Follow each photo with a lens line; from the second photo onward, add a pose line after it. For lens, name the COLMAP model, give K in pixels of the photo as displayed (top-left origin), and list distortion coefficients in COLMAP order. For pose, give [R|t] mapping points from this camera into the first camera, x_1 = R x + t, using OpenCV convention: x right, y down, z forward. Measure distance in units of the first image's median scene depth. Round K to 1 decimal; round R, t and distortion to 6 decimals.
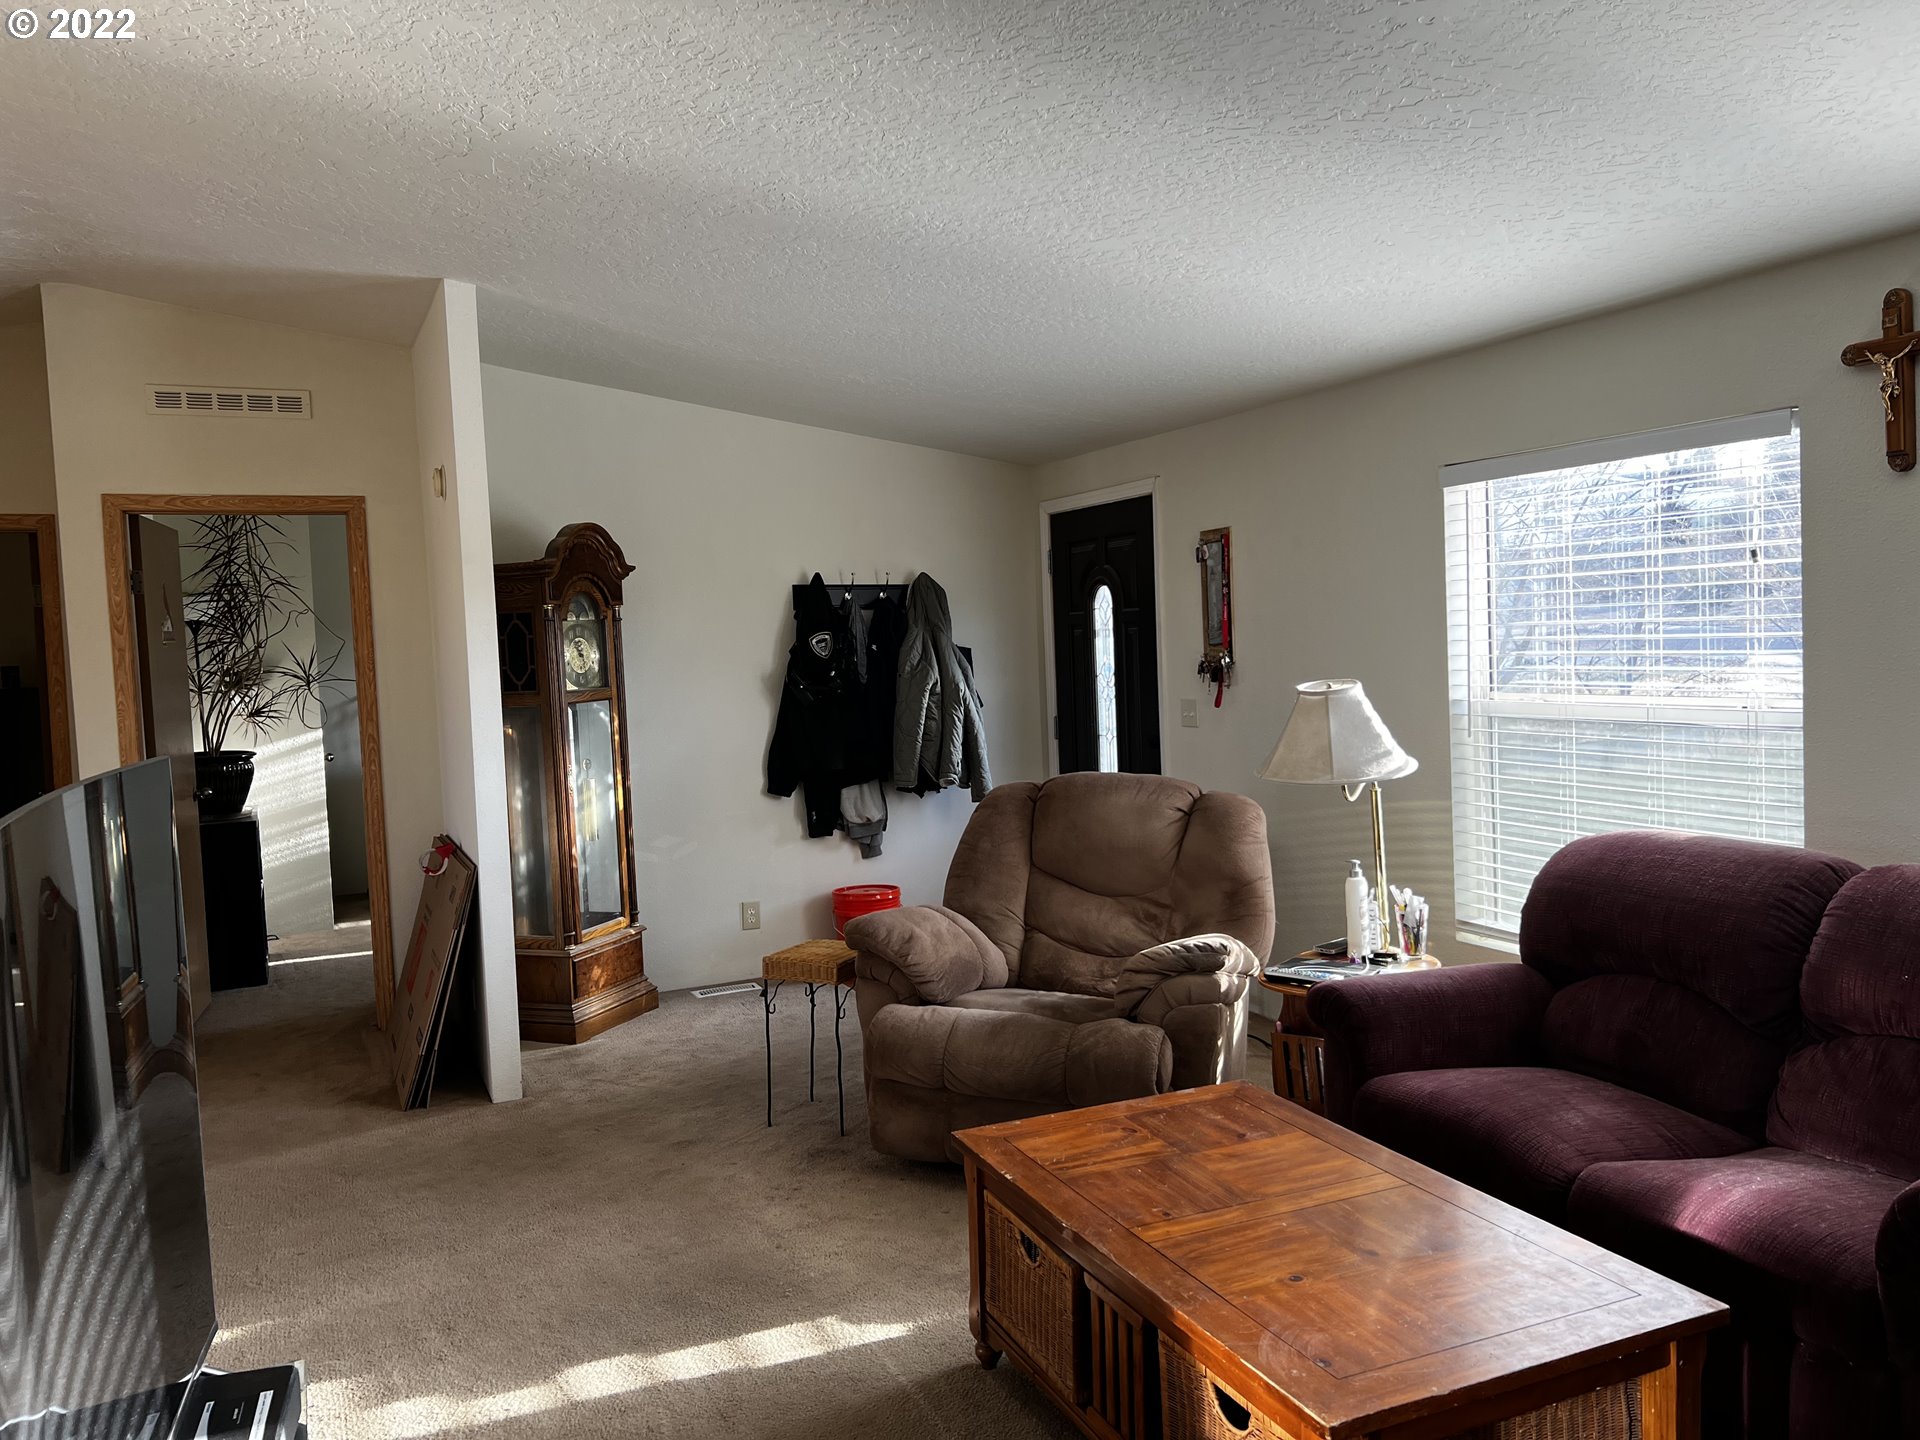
lens RADIAL K [[1462.3, 0, 963.4], [0, 1462.3, 721.3], [0, 0, 1]] dist [0.241394, -0.384258]
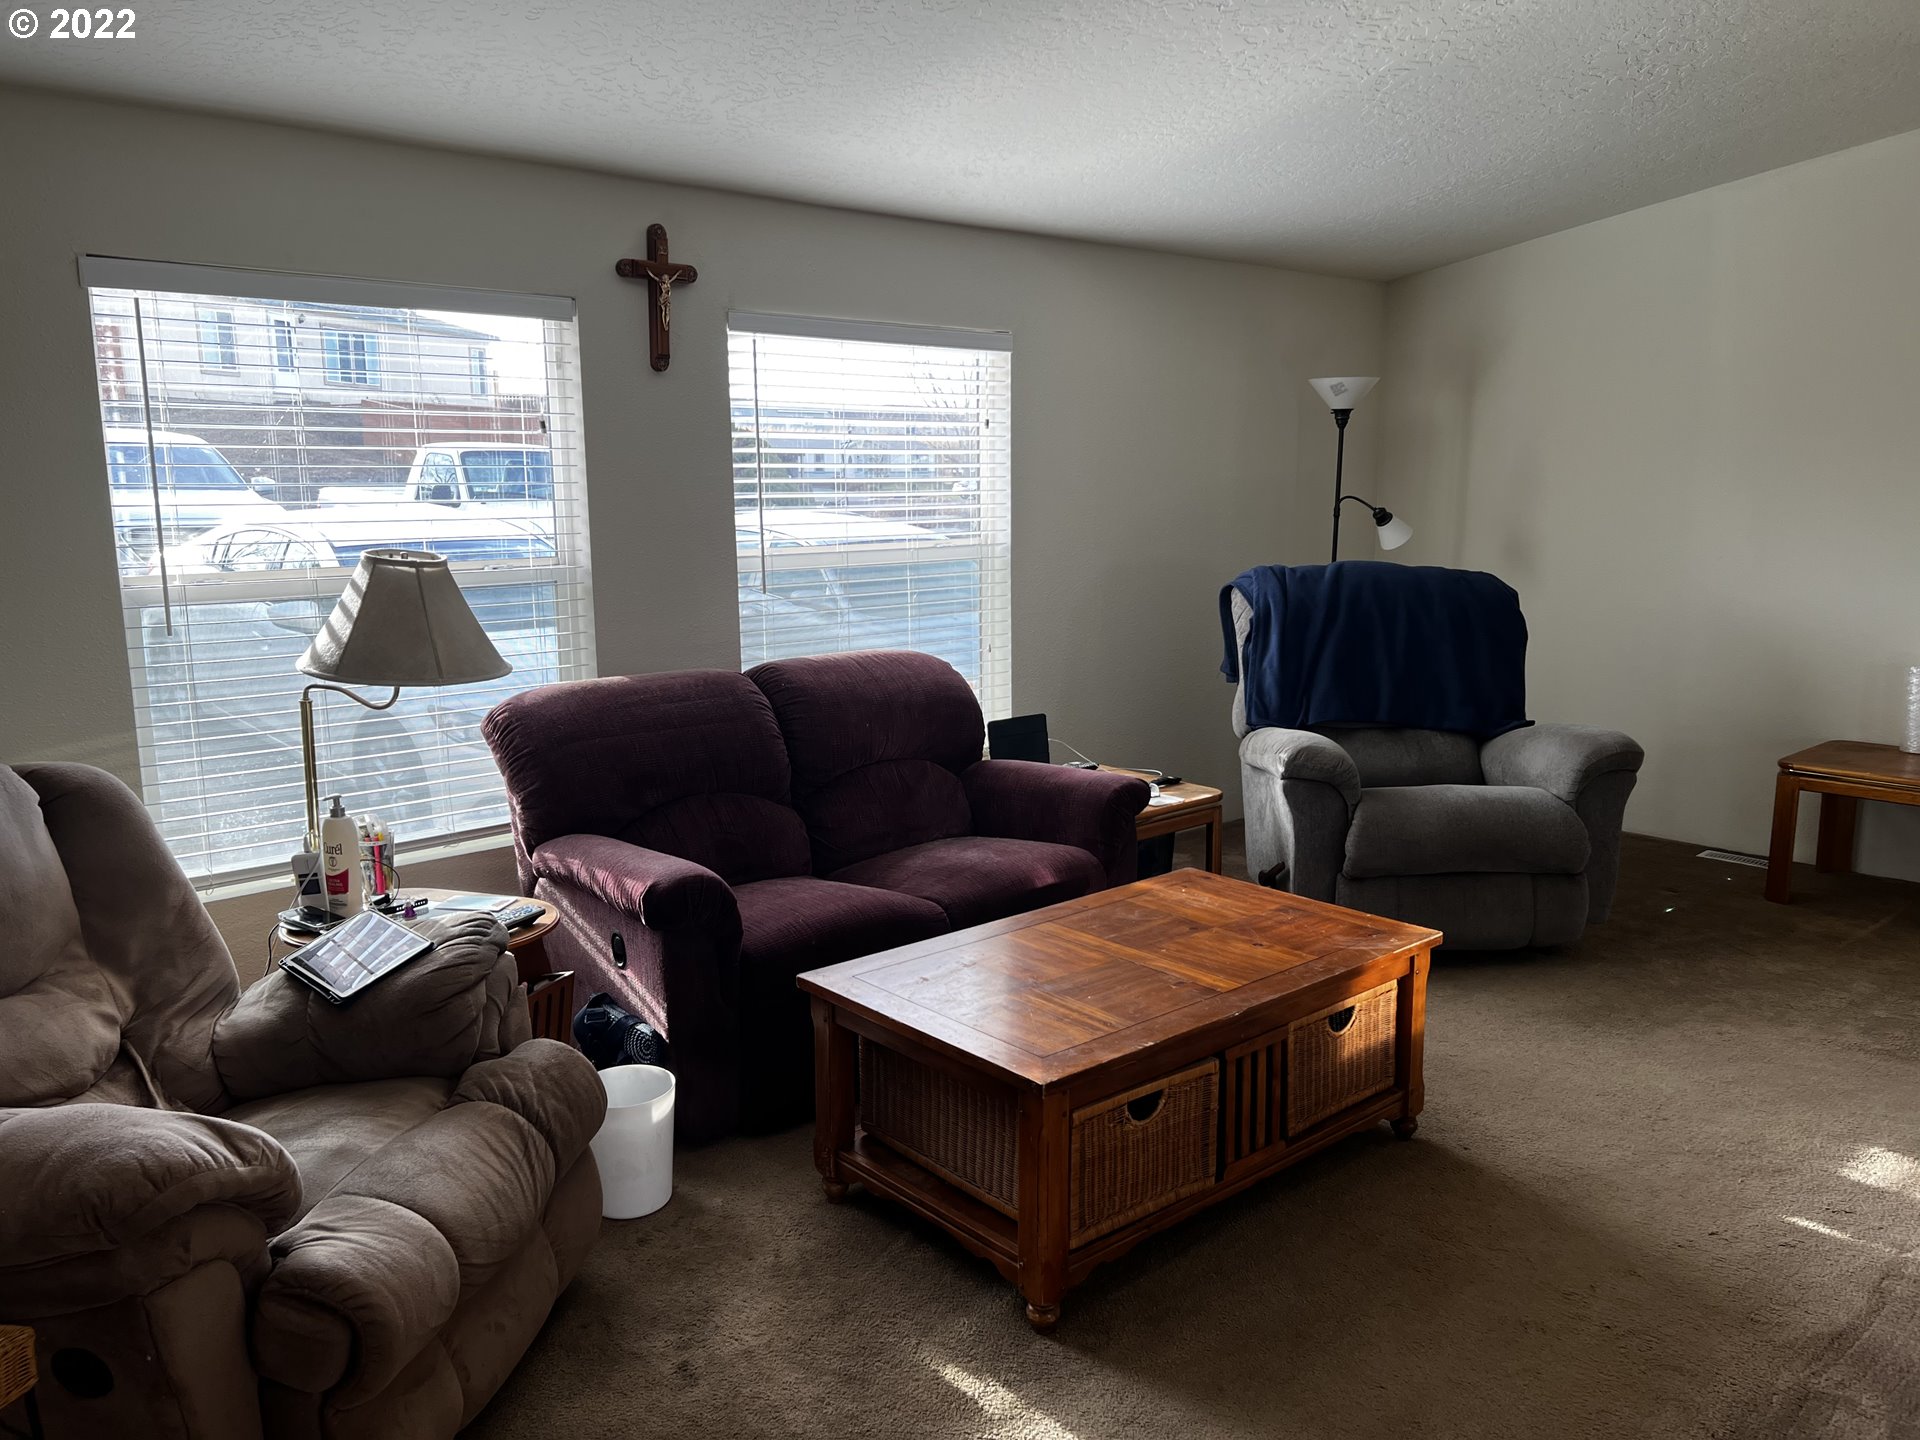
lens RADIAL K [[1451.6, 0, 951.3], [0, 1451.6, 727.8], [0, 0, 1]] dist [0.078756, -0.070714]
pose [[-0.297611, -0.120482, 0.947054, -0.472147], [0.077356, 0.985700, 0.149707, -0.024118], [-0.951548, 0.117815, -0.284035, 0.818537]]
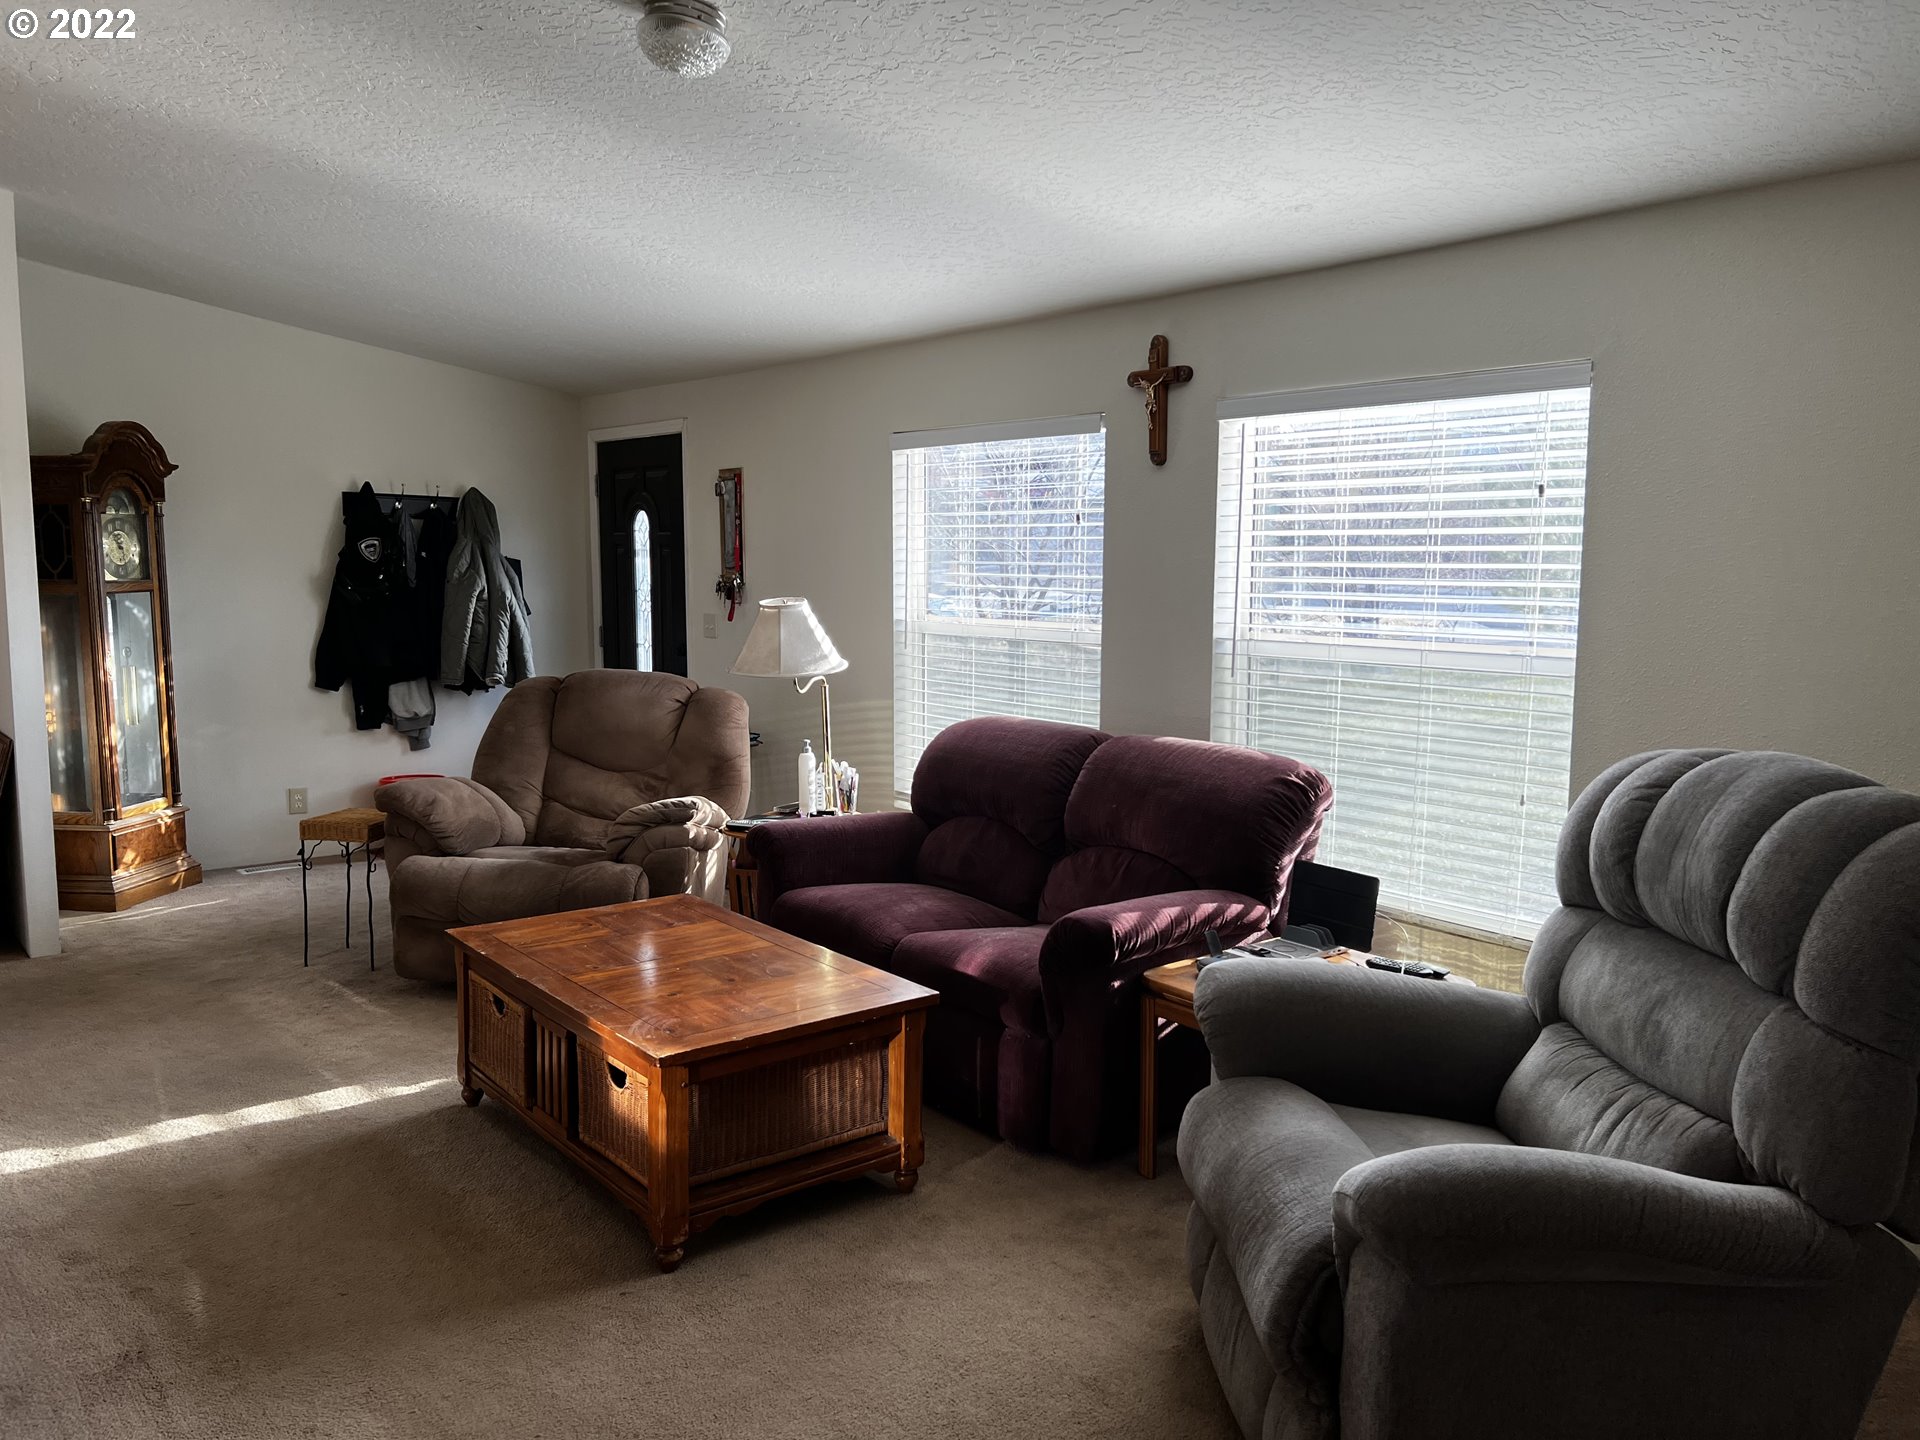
lens RADIAL K [[1451.6, 0, 951.3], [0, 1451.6, 727.8], [0, 0, 1]] dist [0.078756, -0.070714]
pose [[0.966270, 0.018654, 0.256856, 0.057068], [-0.032416, 0.998250, 0.049449, 0.015639], [-0.255484, -0.056108, 0.965184, -0.215728]]
